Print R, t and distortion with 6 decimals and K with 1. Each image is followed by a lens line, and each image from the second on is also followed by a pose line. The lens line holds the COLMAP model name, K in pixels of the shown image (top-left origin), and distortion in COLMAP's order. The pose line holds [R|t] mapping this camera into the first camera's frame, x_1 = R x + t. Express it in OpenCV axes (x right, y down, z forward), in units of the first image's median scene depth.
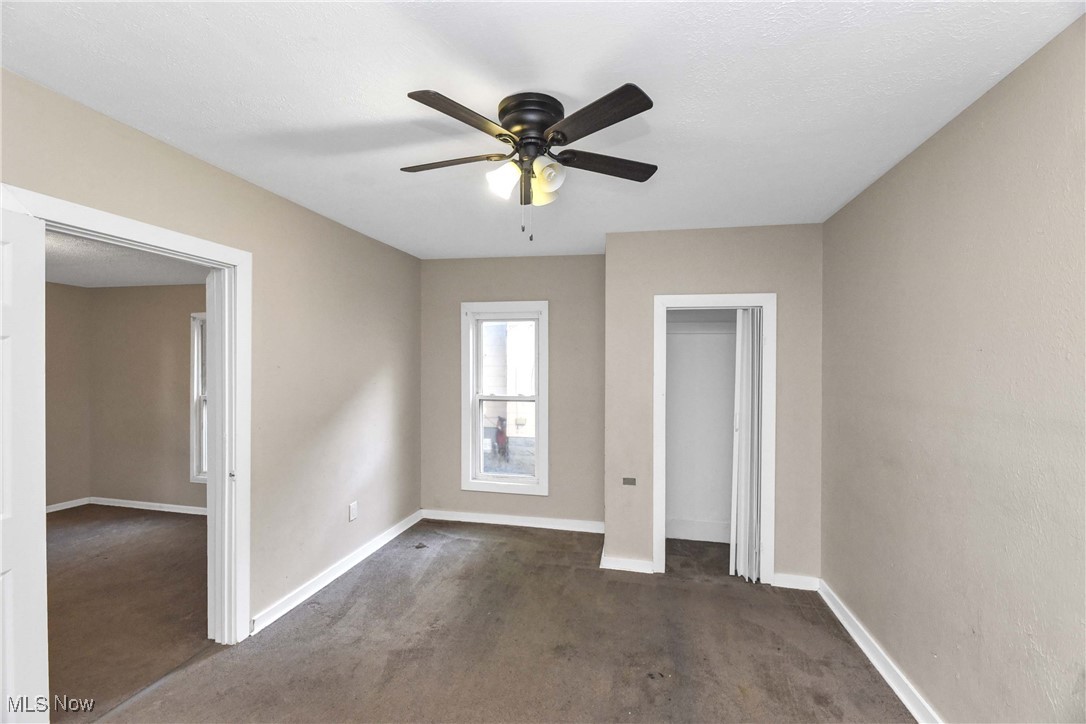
lens RADIAL K [[447.9, 0, 551.3], [0, 447.9, 363.5], [0, 0, 1]] dist [0.007842, -0.002199]
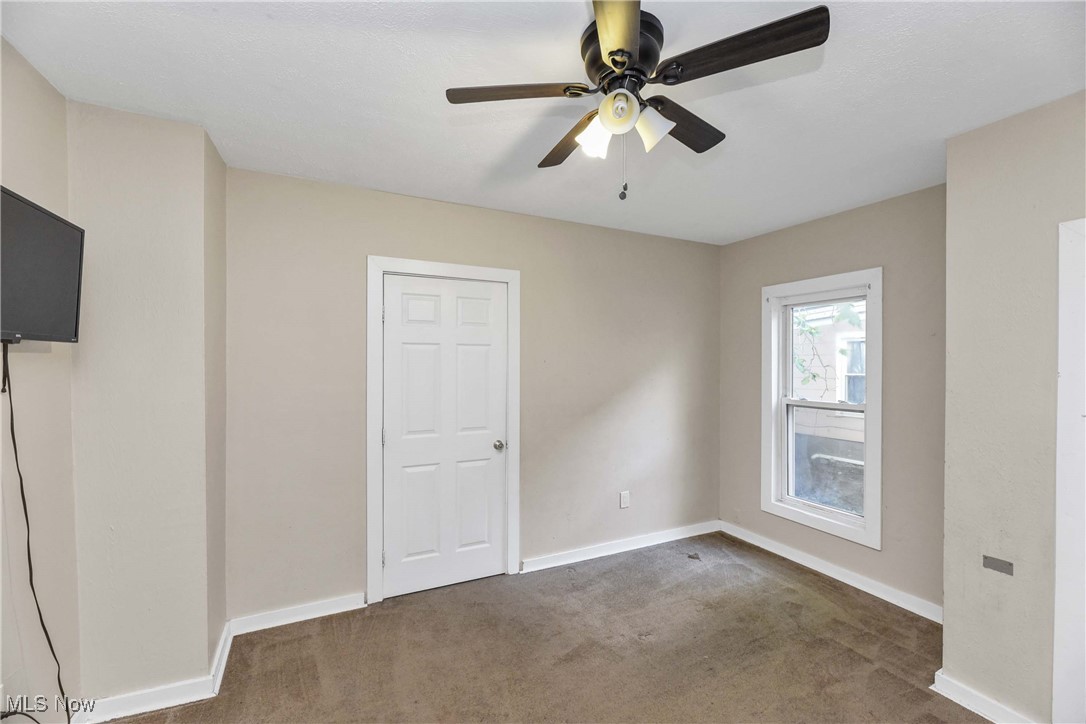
lens RADIAL K [[447.9, 0, 543.0], [0, 447.9, 364.9], [0, 0, 1]] dist [0.007842, -0.002199]
pose [[0.612735, 0.000765, -0.790288, 0.264493], [-0.002379, 0.999997, -0.000877, 0.014689], [0.790284, 0.002418, 0.612735, 0.199681]]
